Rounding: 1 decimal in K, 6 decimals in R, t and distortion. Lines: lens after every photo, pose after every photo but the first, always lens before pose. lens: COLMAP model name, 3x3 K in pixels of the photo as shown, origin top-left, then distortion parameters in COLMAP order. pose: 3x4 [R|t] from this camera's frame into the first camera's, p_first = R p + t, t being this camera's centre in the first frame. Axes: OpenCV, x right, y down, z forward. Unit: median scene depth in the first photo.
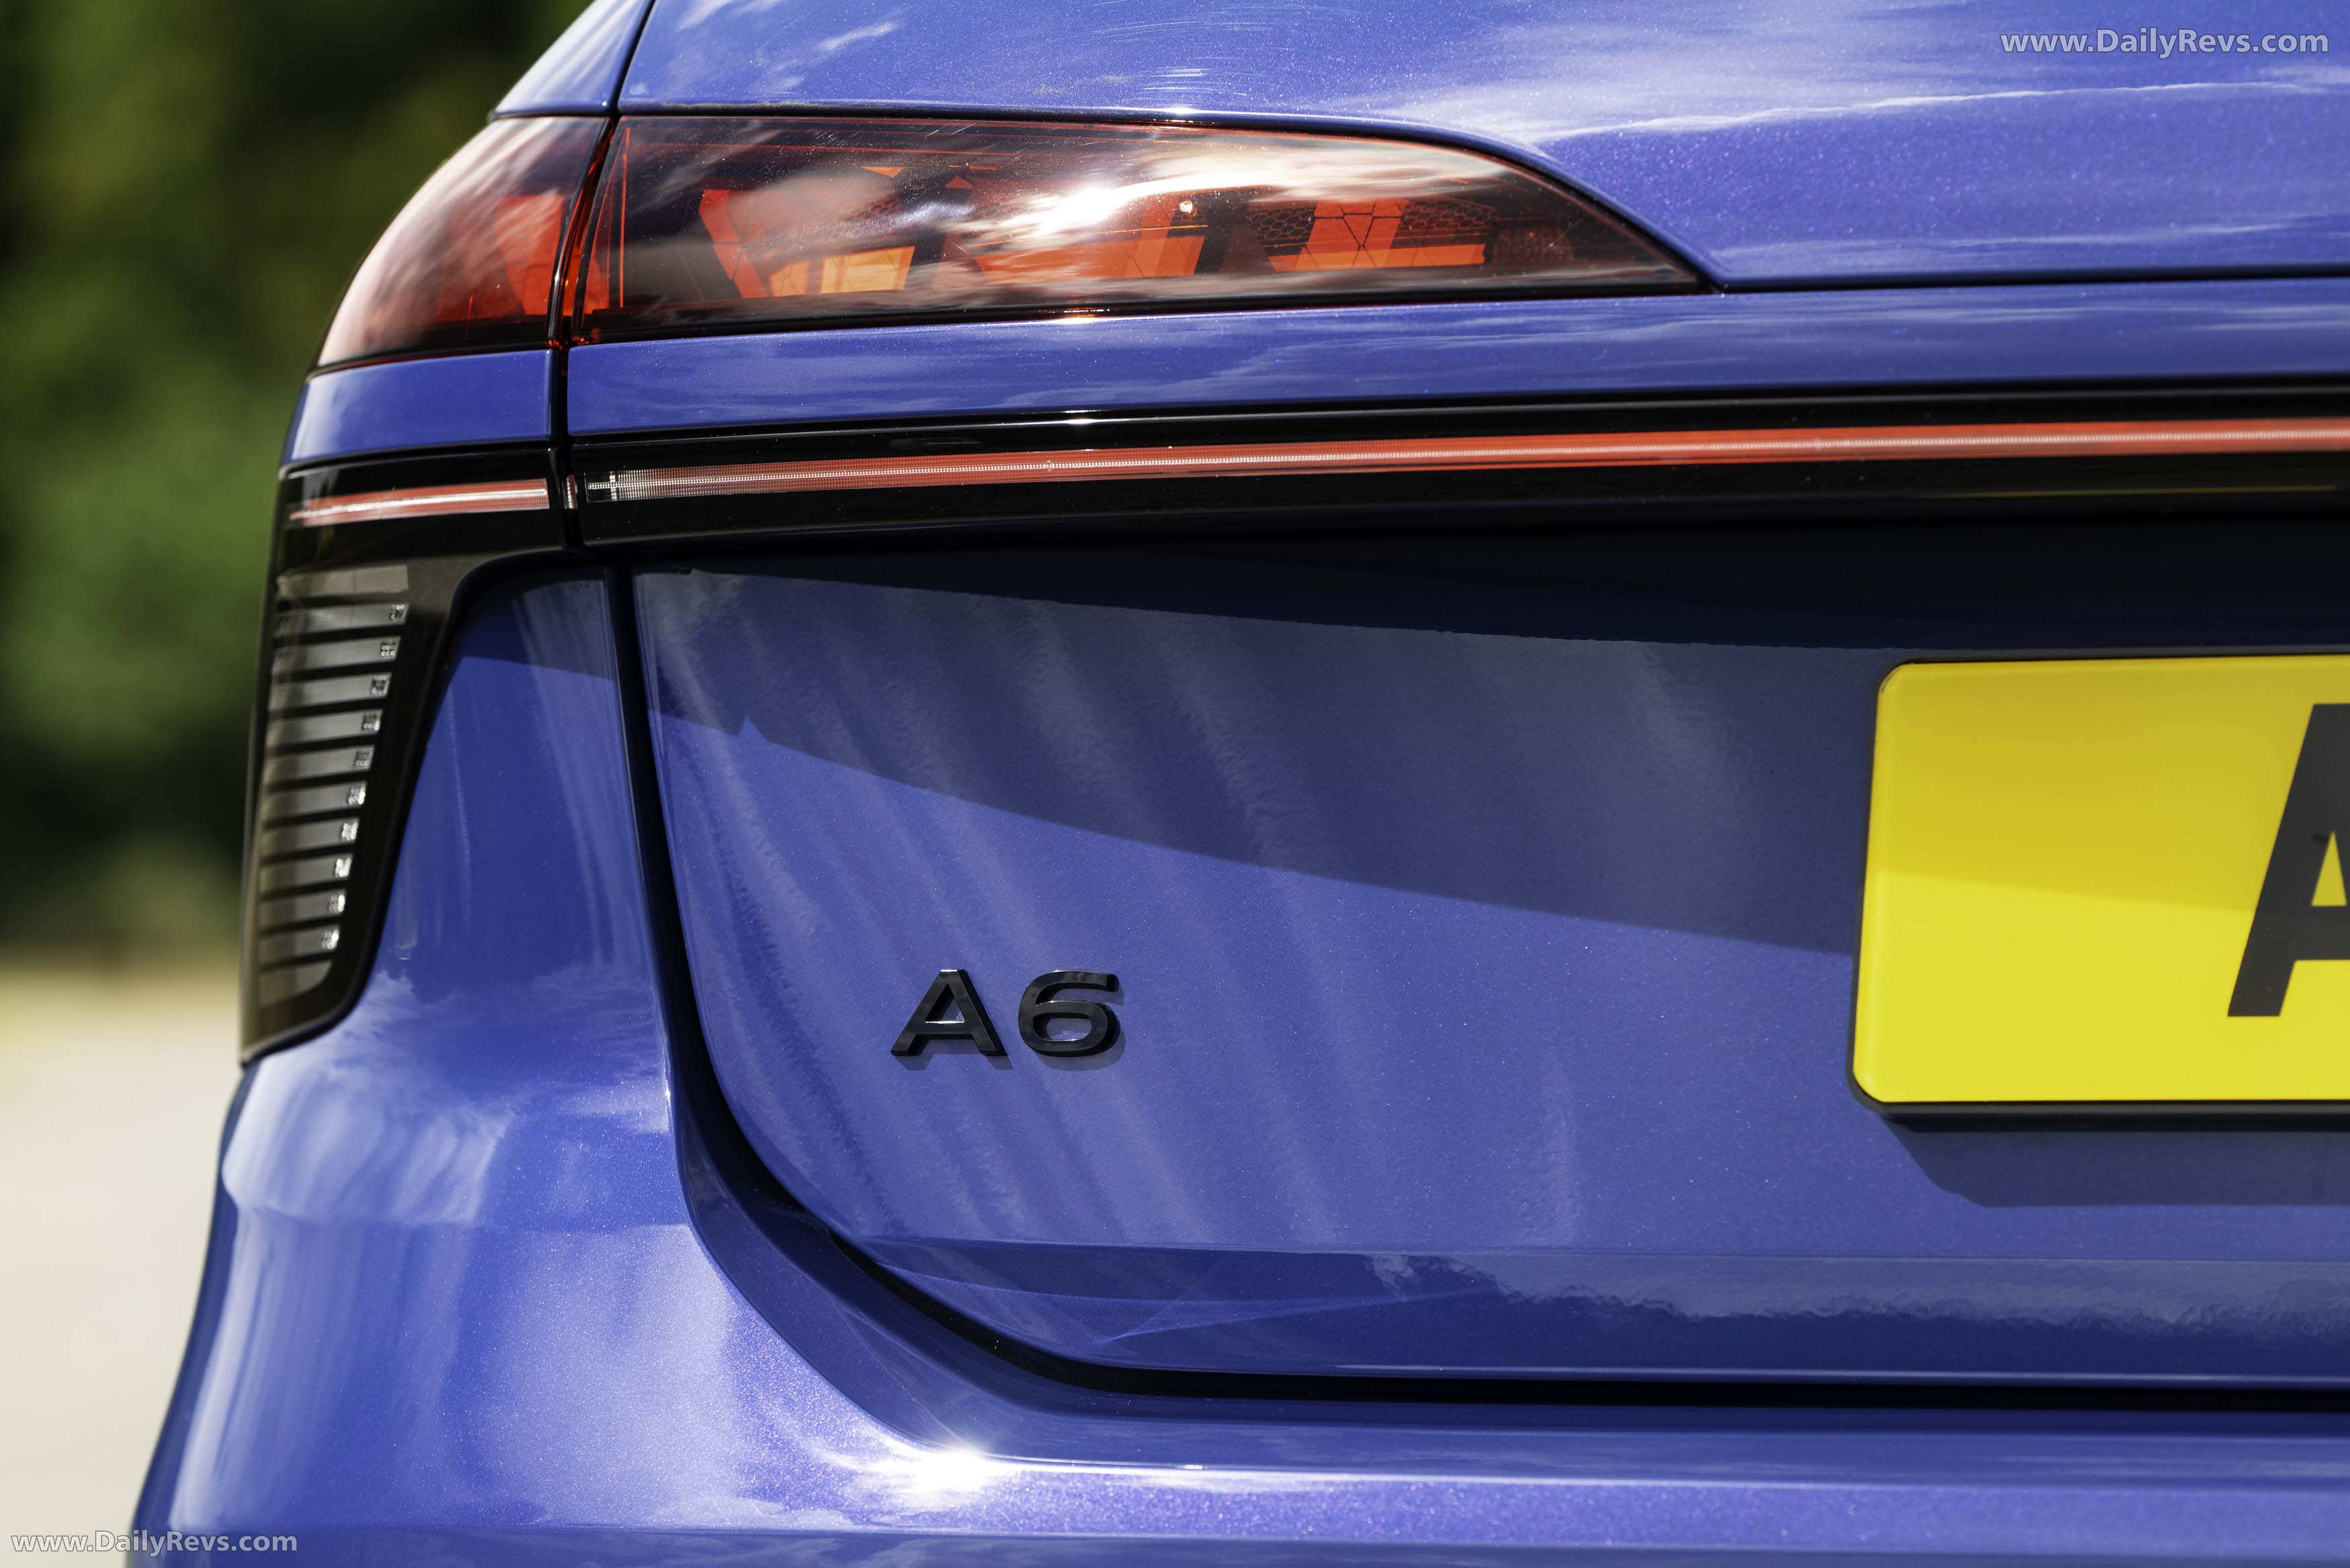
lens RADIAL K [[12512.2, 0, 1175.4], [0, 12512.2, 783.8], [0, 0, 1]] dist [0.050475, 0.000000]
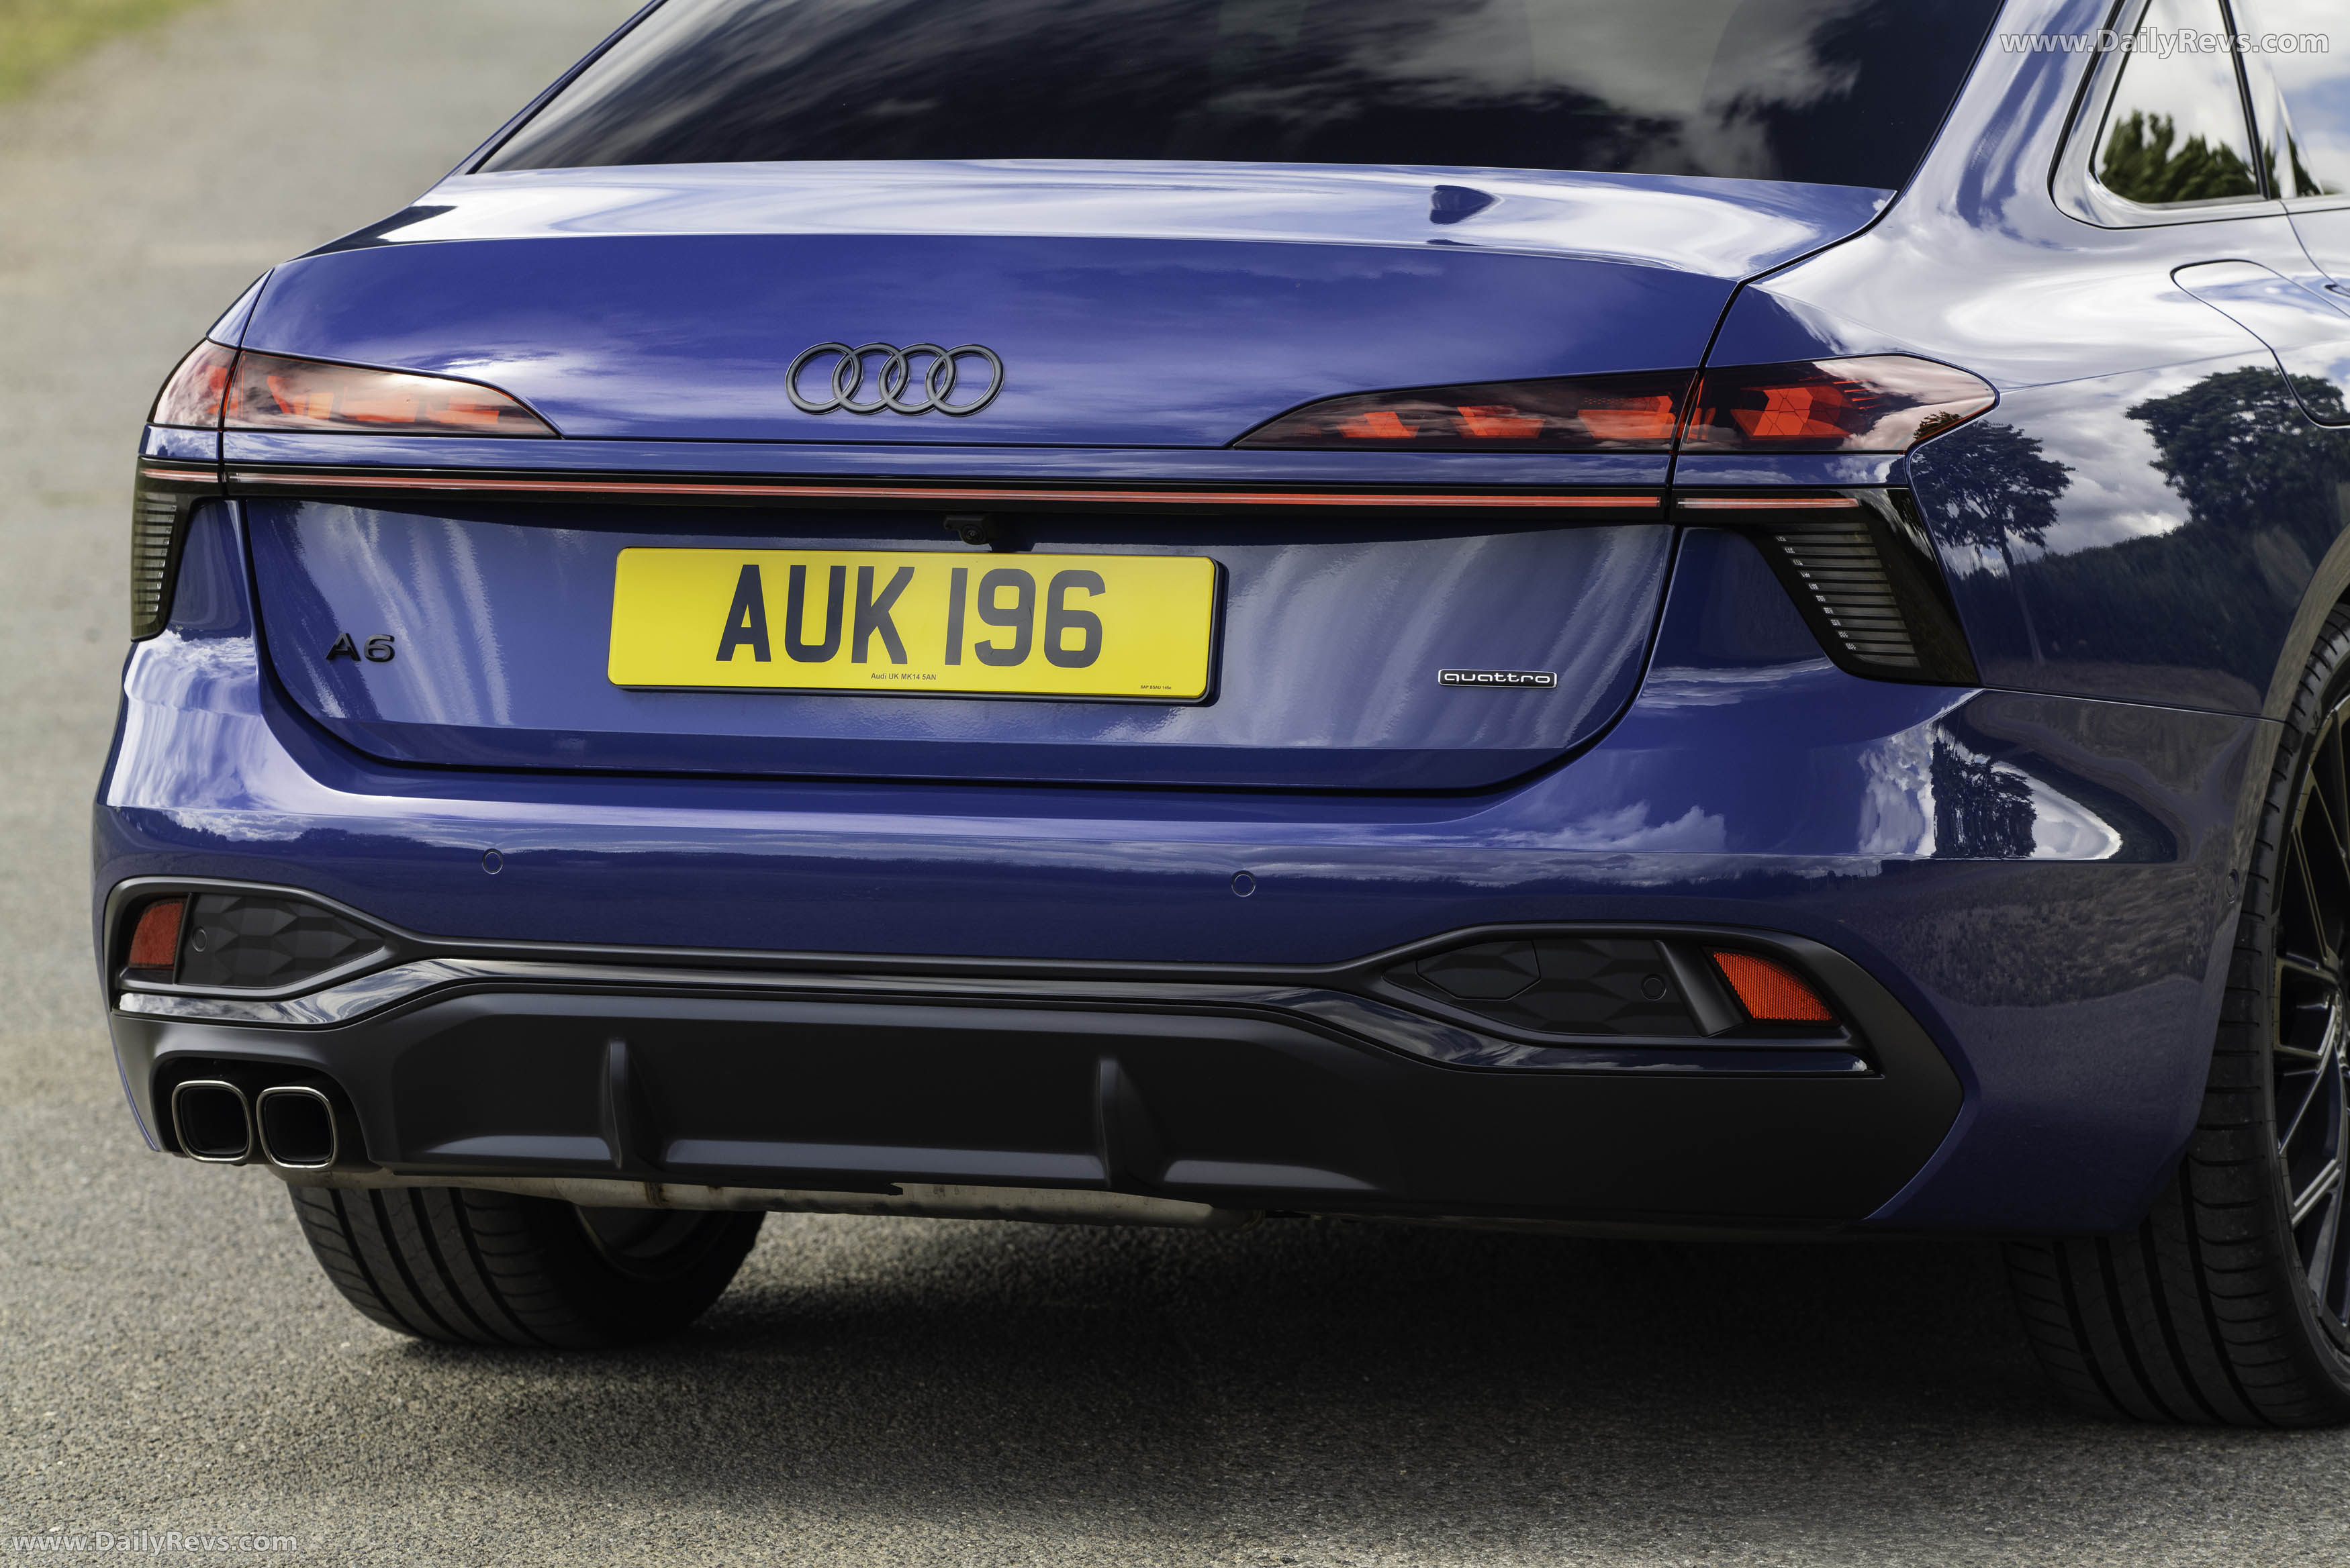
lens RADIAL K [[13545.7, 0, 1175.0], [0, 13545.7, 783.8], [0, 0, 1]] dist [-0.494750, 0.000000]
pose [[0.999694, 0.002382, -0.024622, 0.268919], [-0.000516, 0.997145, 0.075506, -0.199812], [0.024732, -0.075470, 0.996841, -2.328369]]
